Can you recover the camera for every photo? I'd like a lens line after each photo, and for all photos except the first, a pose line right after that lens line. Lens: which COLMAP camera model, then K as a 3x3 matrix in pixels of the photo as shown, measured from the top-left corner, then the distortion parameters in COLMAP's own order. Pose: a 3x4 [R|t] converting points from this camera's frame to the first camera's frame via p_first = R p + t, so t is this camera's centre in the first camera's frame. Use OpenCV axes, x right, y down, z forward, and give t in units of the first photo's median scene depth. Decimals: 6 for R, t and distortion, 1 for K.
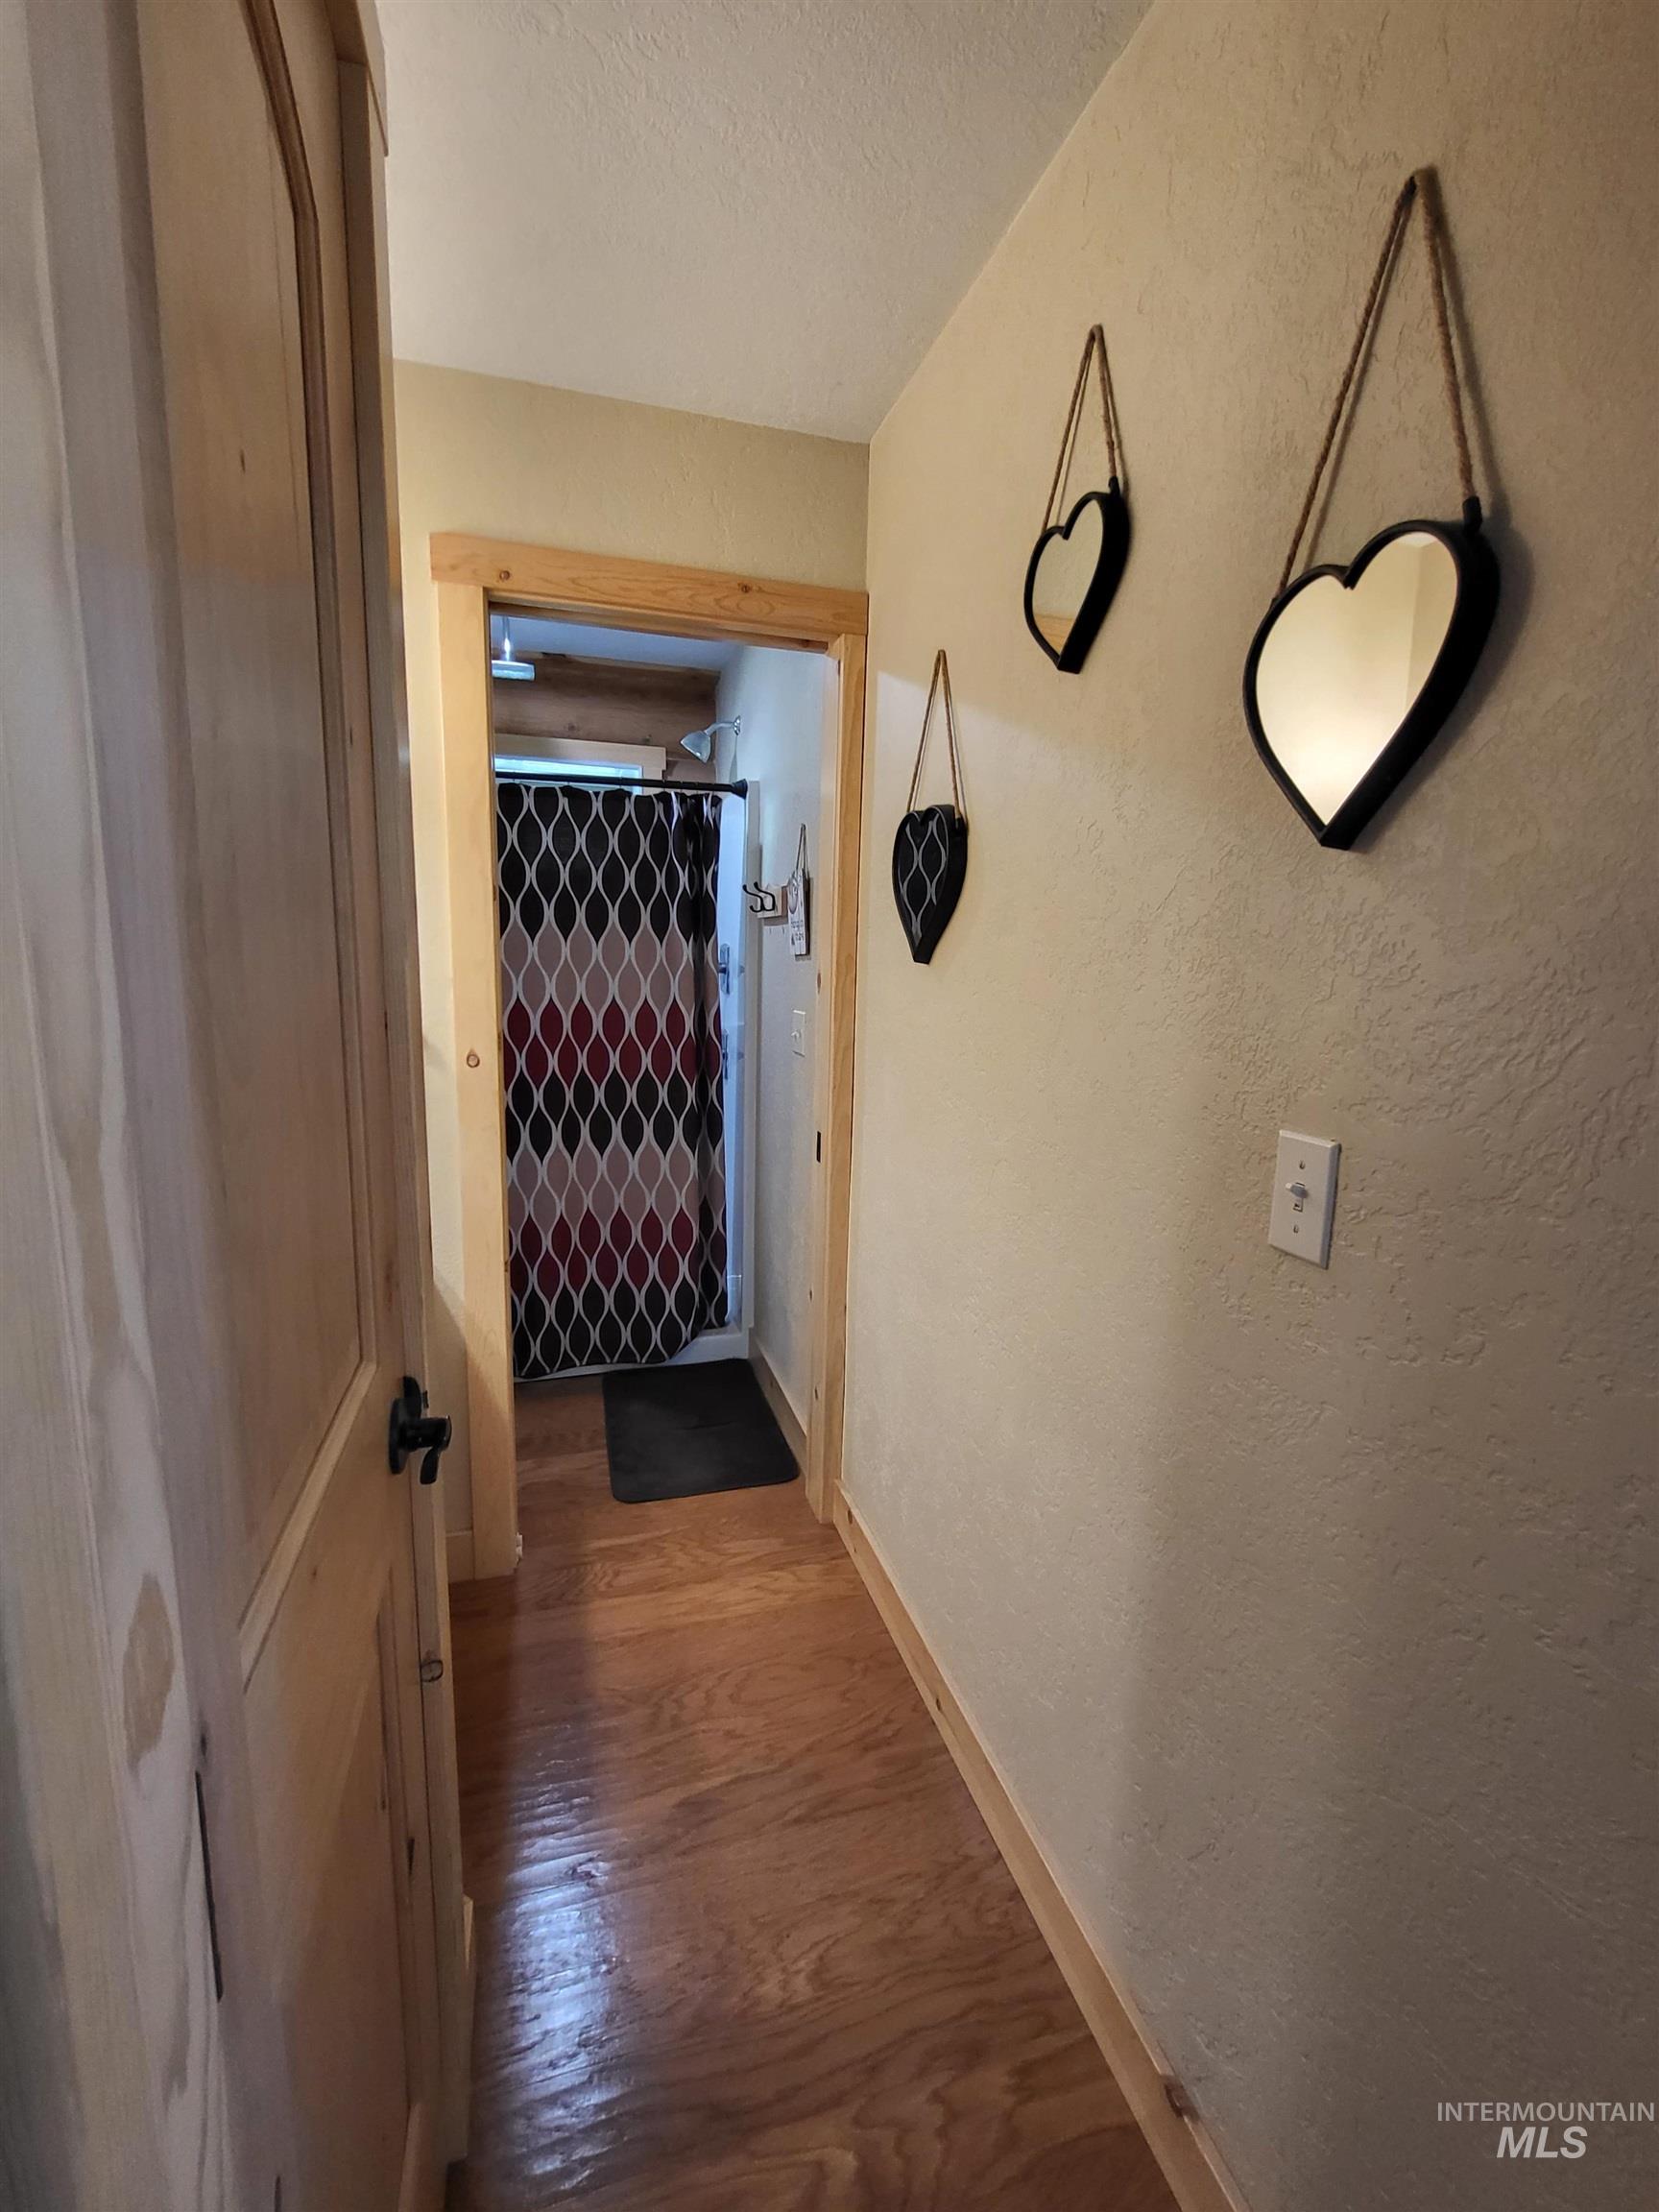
lens RADIAL K [[884.7, 0, 838.7], [0, 884.7, 1111.6], [0, 0, 1]] dist [-0.003553, -0.000006]
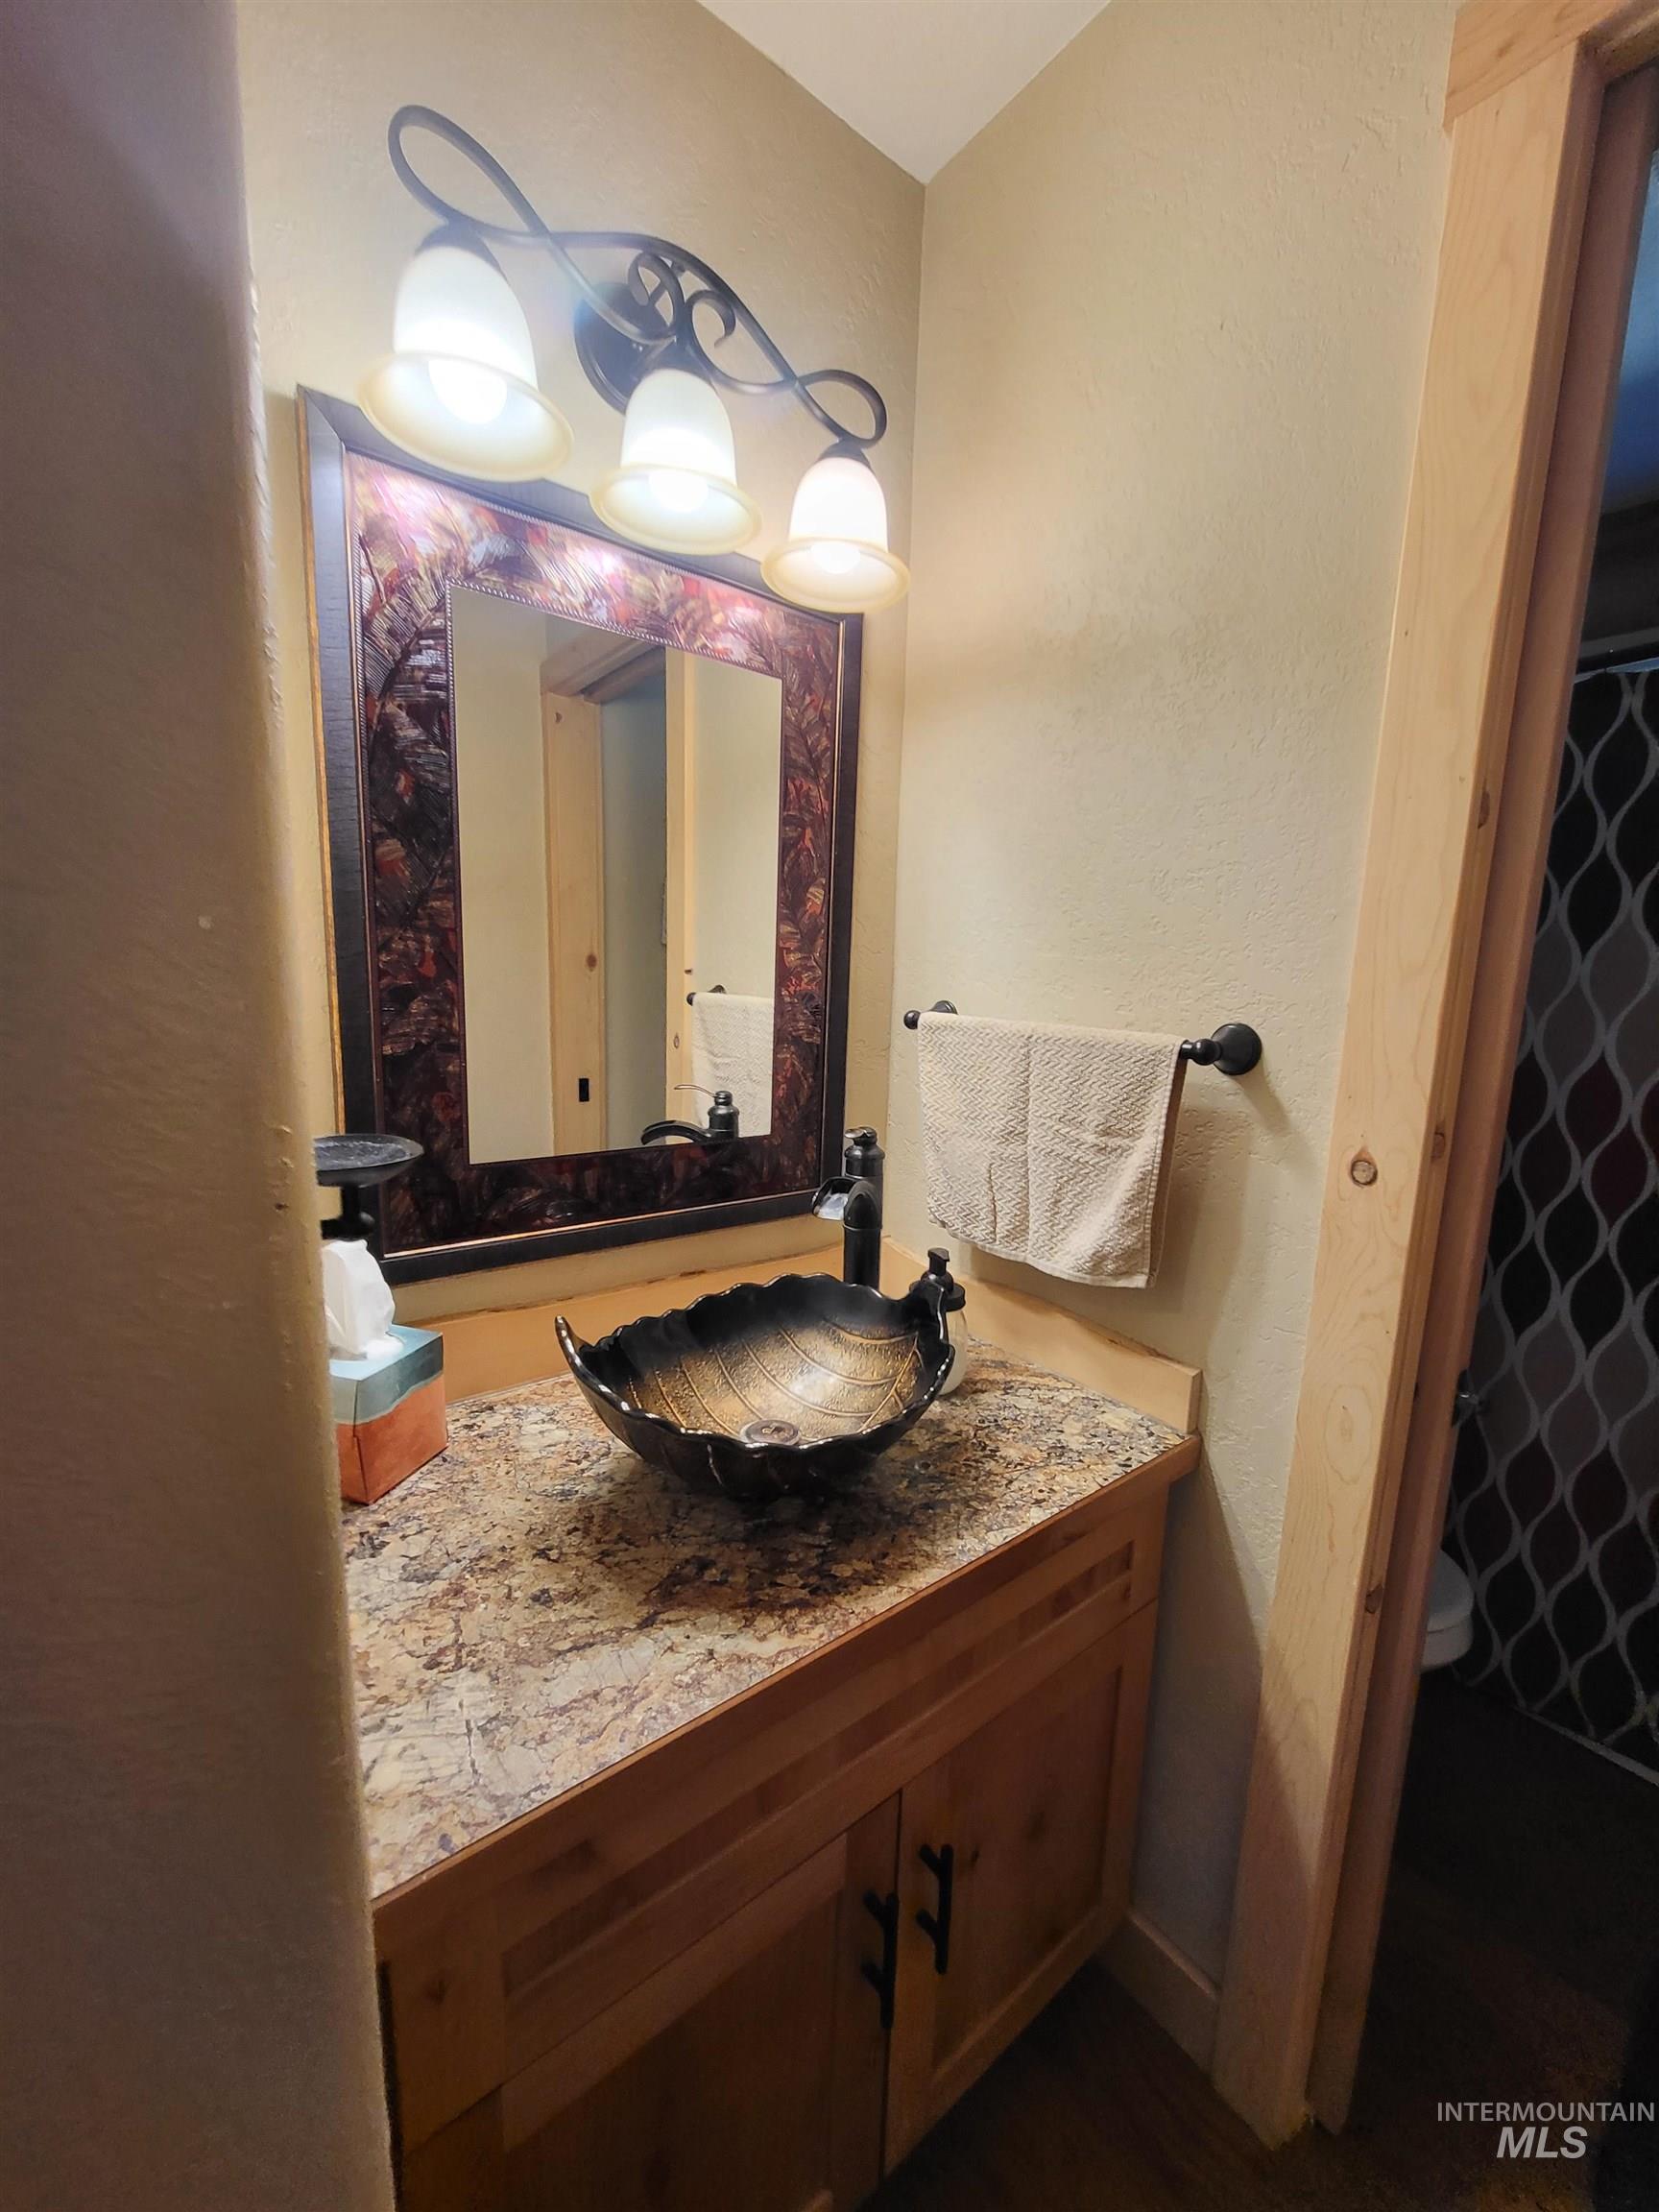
lens RADIAL K [[884.7, 0, 838.7], [0, 884.7, 1111.6], [0, 0, 1]] dist [-0.003553, -0.000006]
pose [[0.520817, 0.139378, -0.842214, -0.132548], [-0.147507, 0.986435, 0.072028, -0.062010], [0.840828, 0.086719, 0.534311, 0.399904]]
